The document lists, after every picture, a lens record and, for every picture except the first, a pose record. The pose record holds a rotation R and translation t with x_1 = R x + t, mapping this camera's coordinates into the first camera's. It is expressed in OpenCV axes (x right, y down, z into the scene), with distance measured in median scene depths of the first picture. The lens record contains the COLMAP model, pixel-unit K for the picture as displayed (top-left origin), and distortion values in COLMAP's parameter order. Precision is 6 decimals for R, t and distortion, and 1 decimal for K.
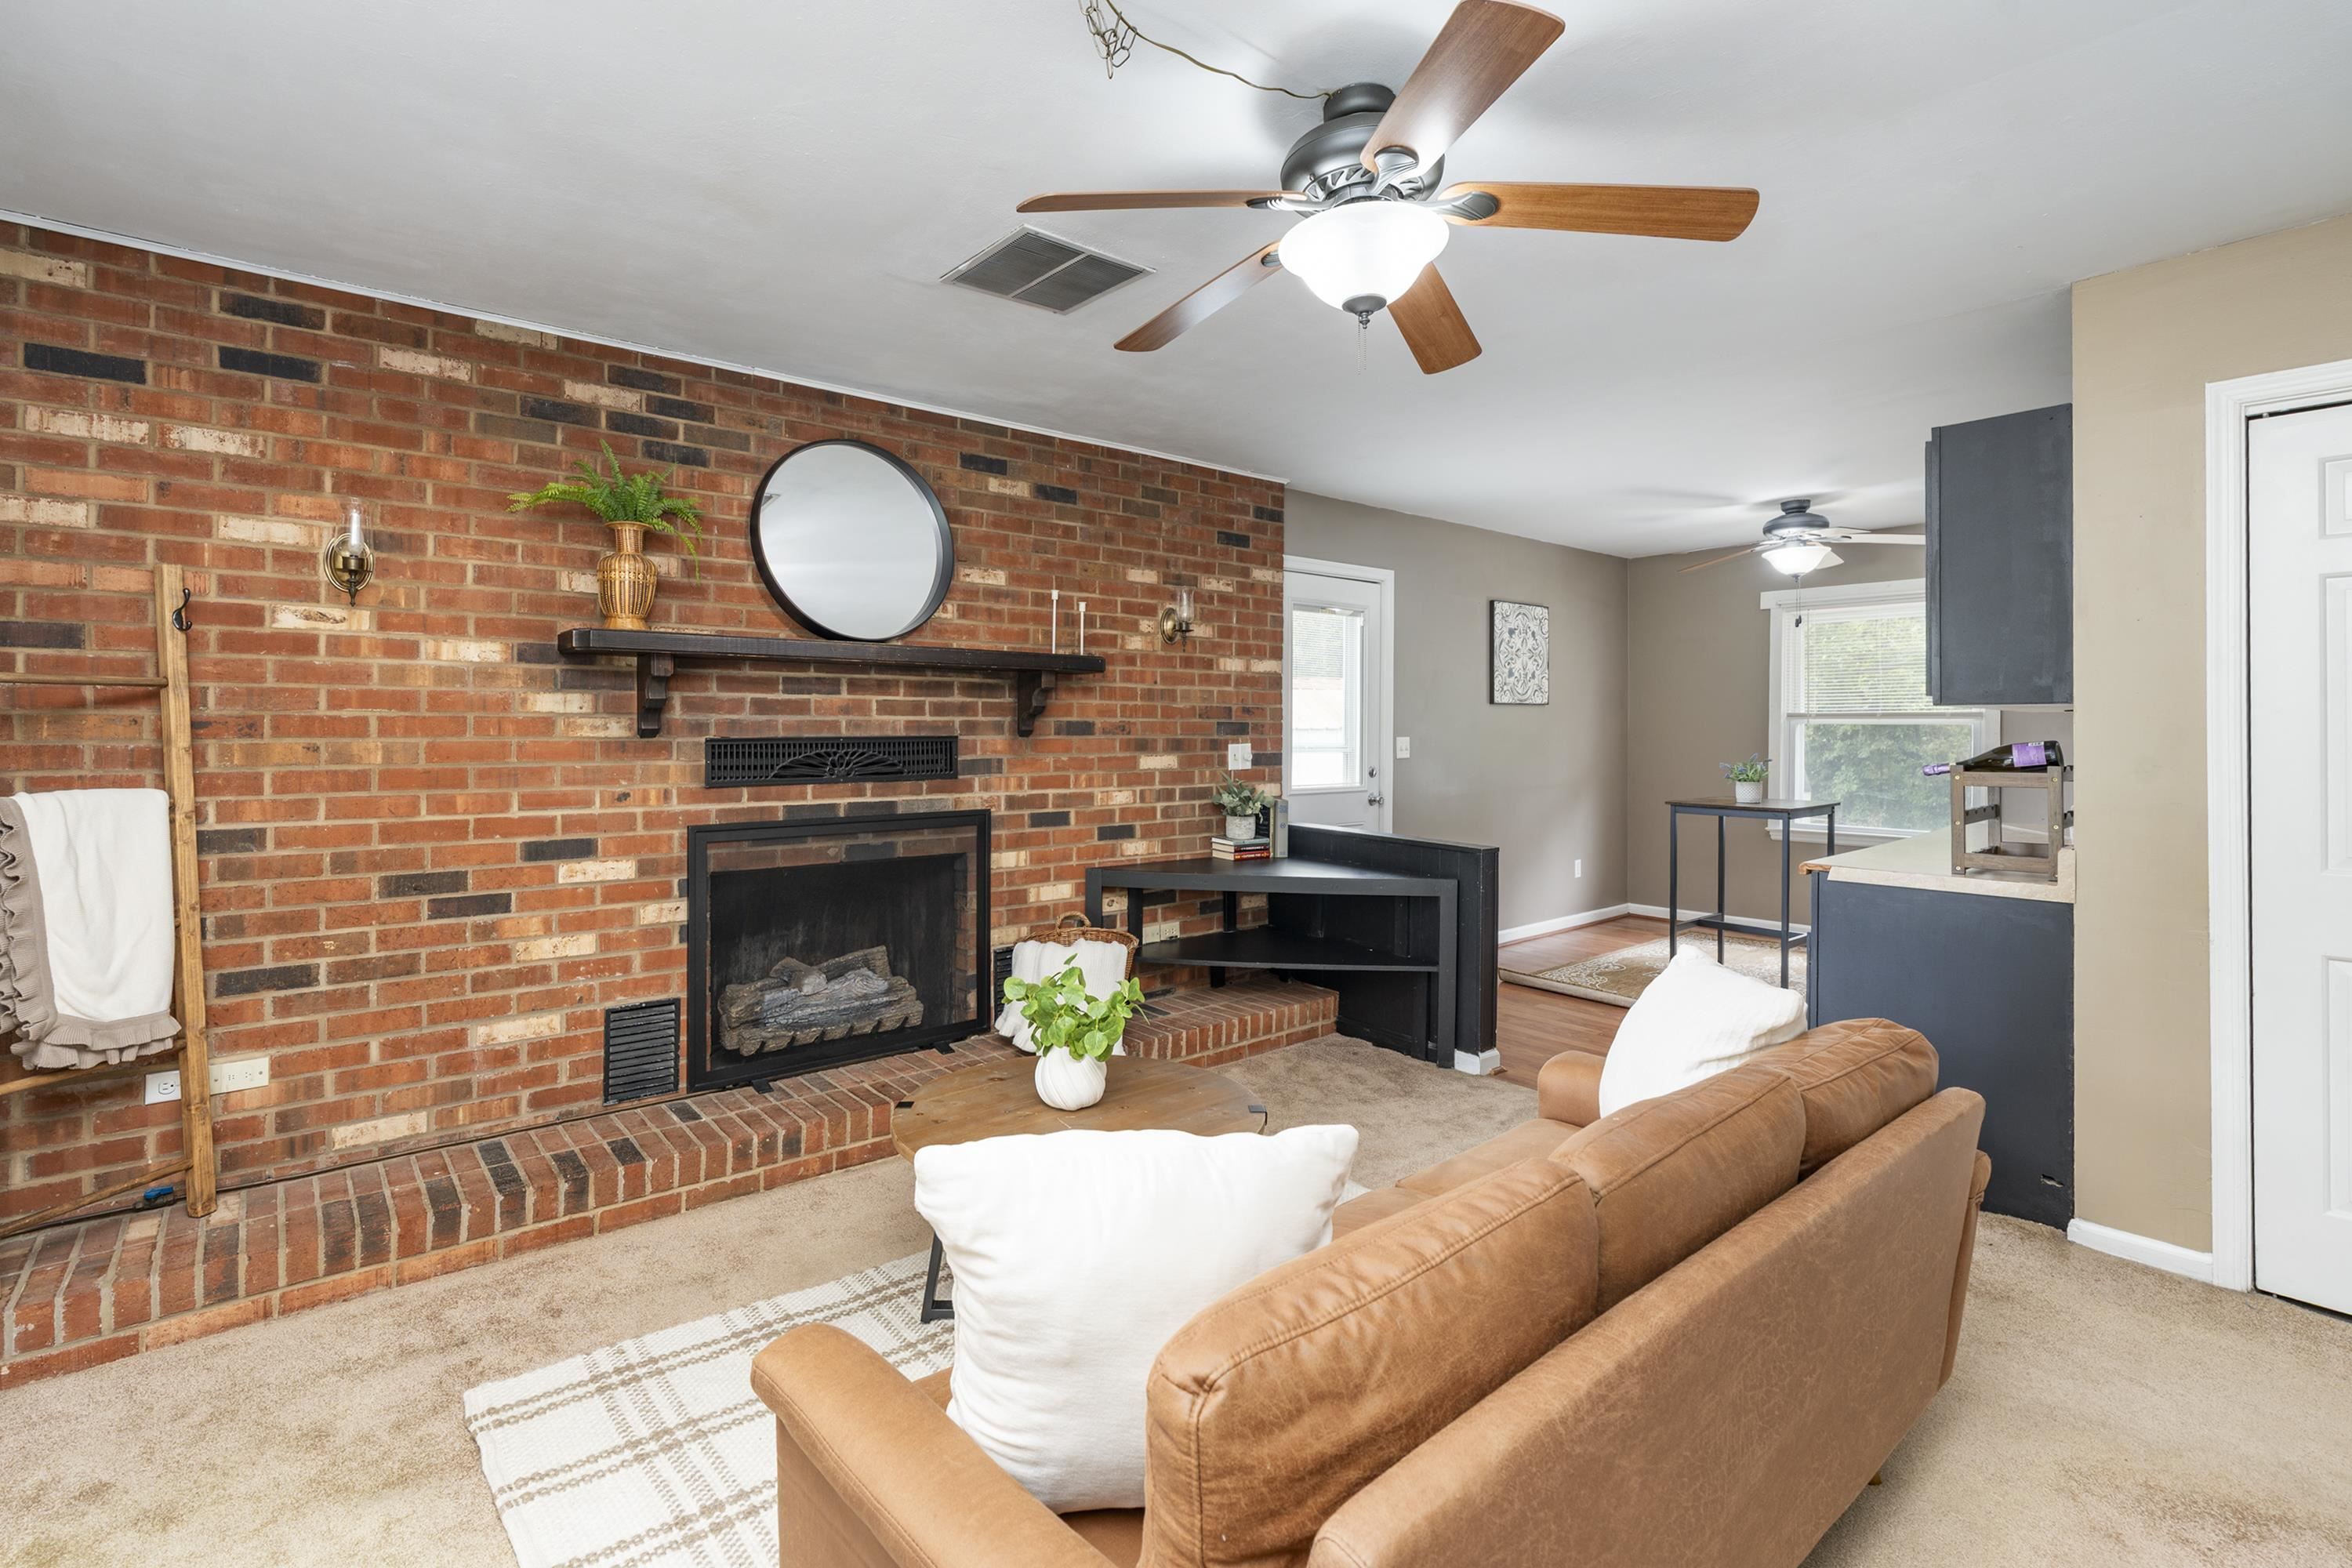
lens RADIAL K [[1097.1, 0, 1161.8], [0, 1097.1, 738.4], [0, 0, 1]] dist [-0.001505, -0.000135]
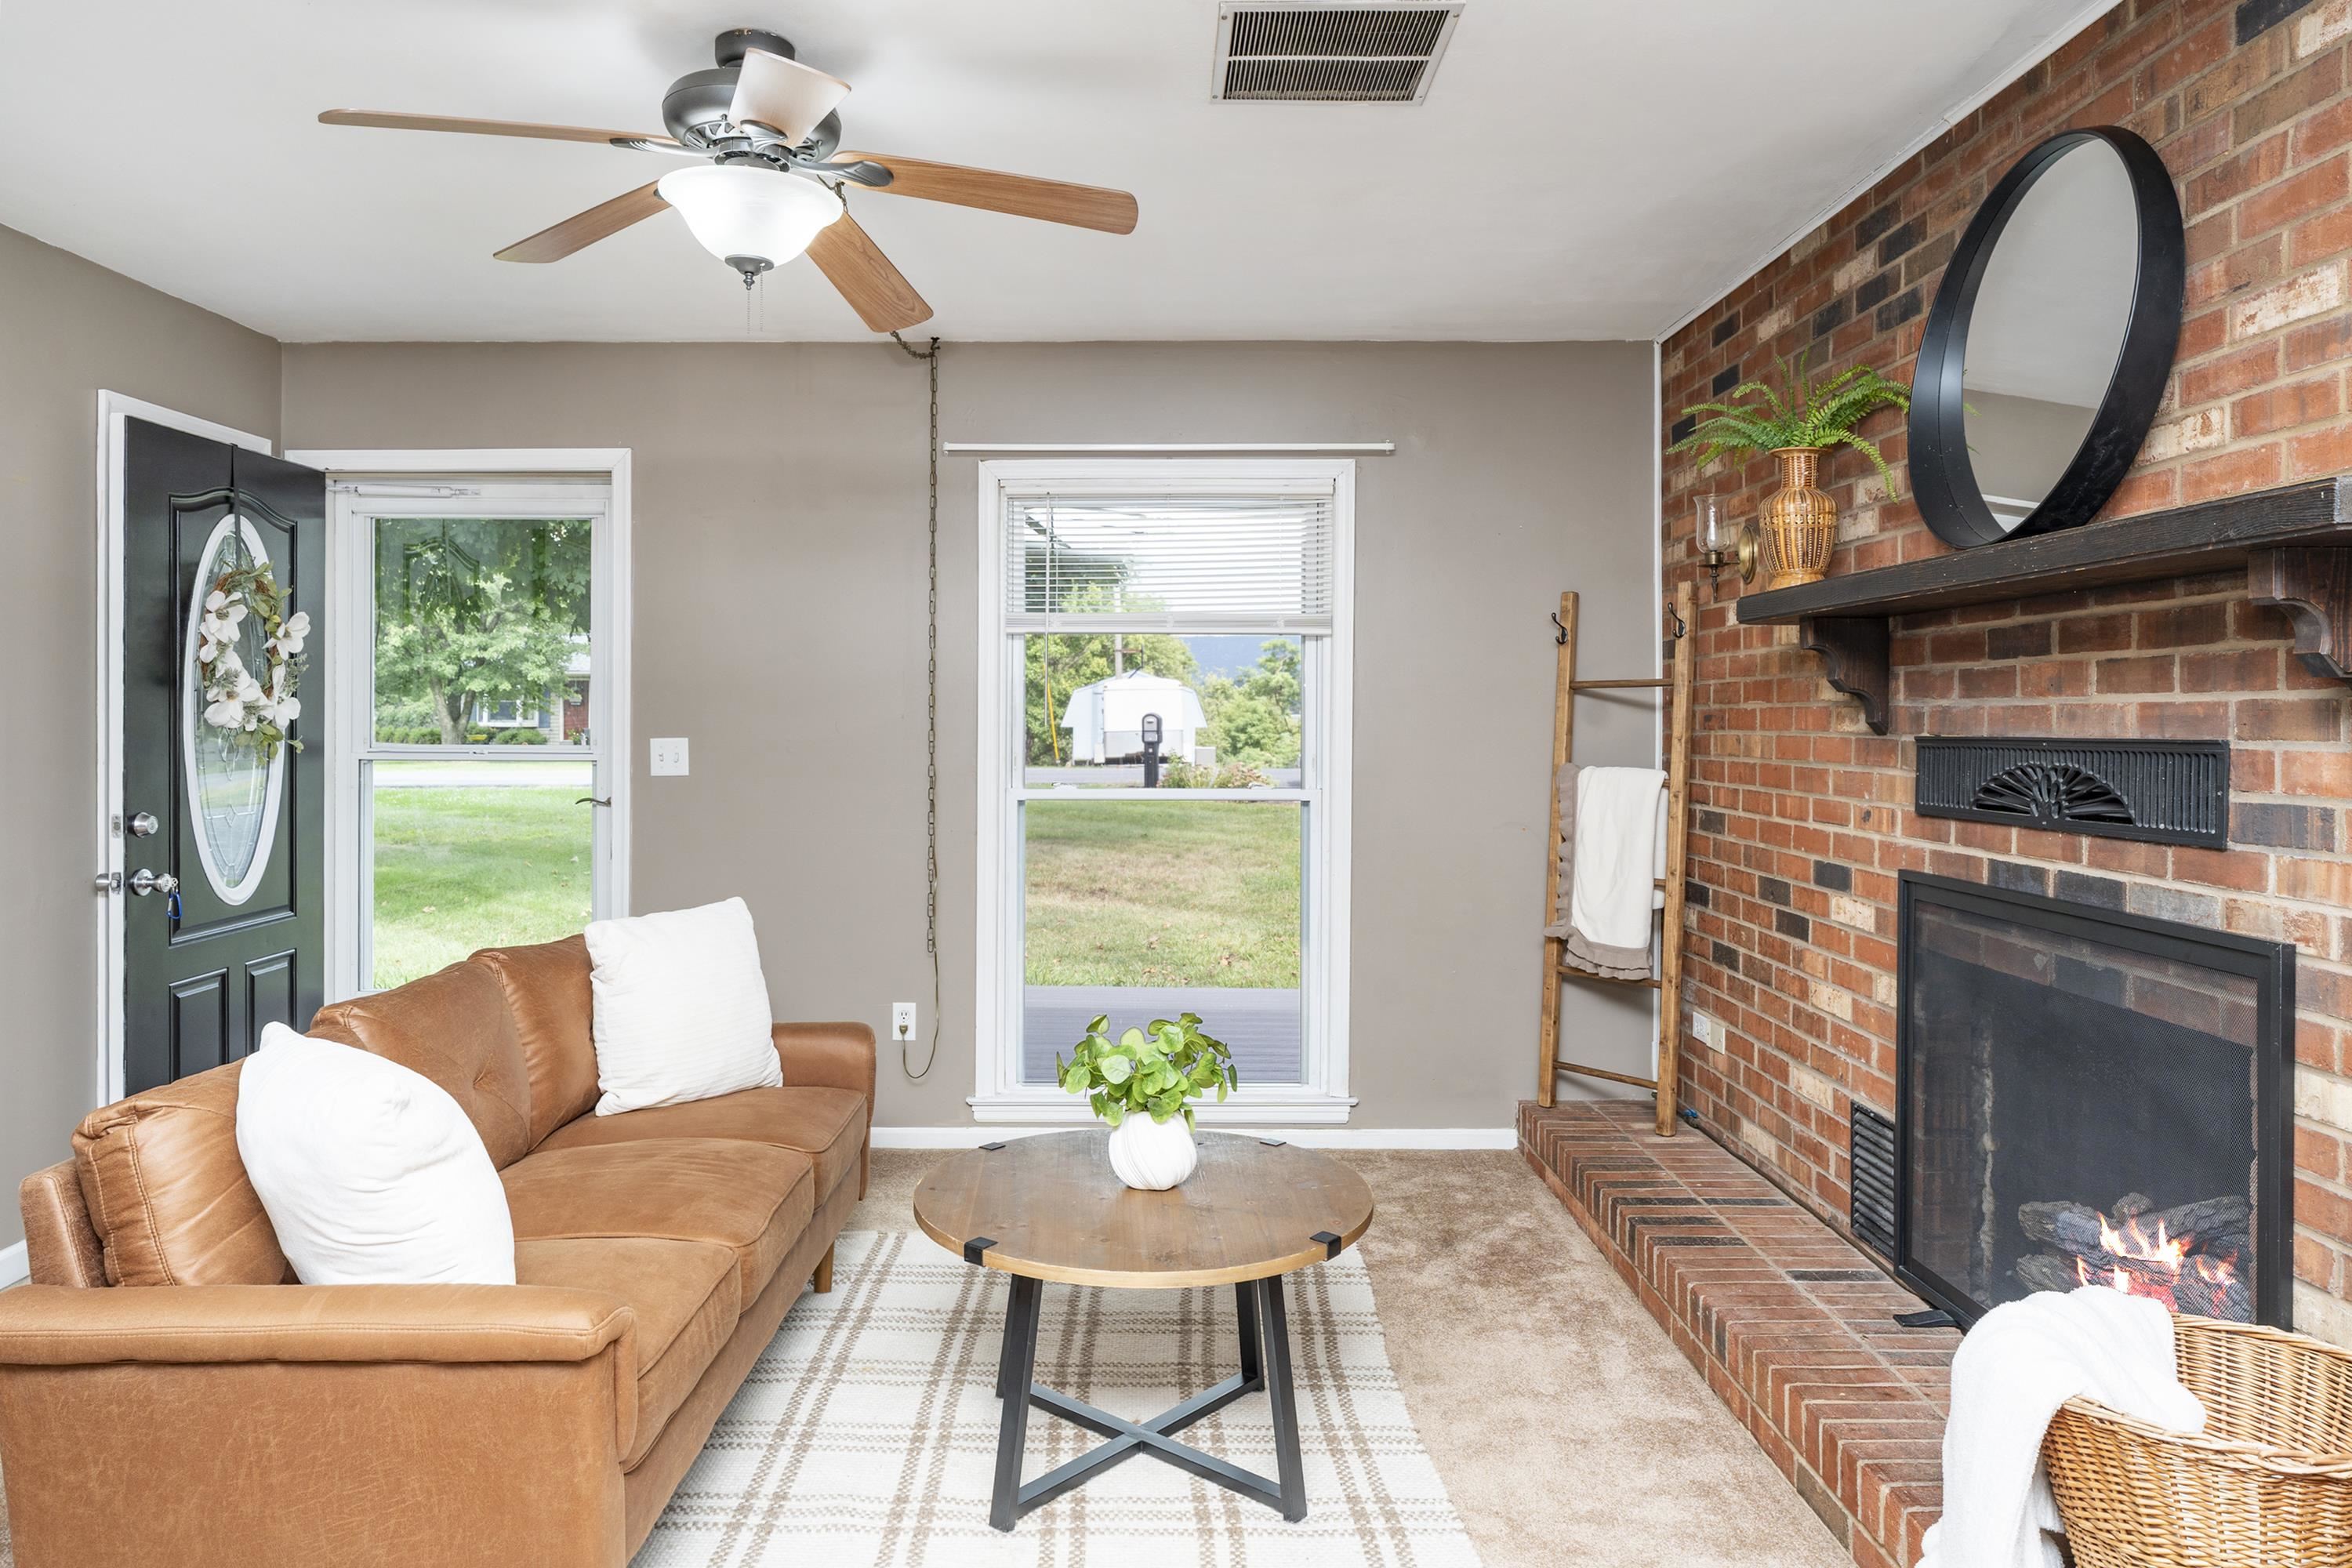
lens RADIAL K [[1583.0, 0, 1171.2], [0, 1583.0, 725.5], [0, 0, 1]] dist [0.000955, -0.001737]
pose [[-0.647984, 0.002934, -0.761649, 0.503724], [-0.006135, 0.999940, 0.009071, -0.011061], [0.761630, 0.010551, -0.647927, 1.118831]]
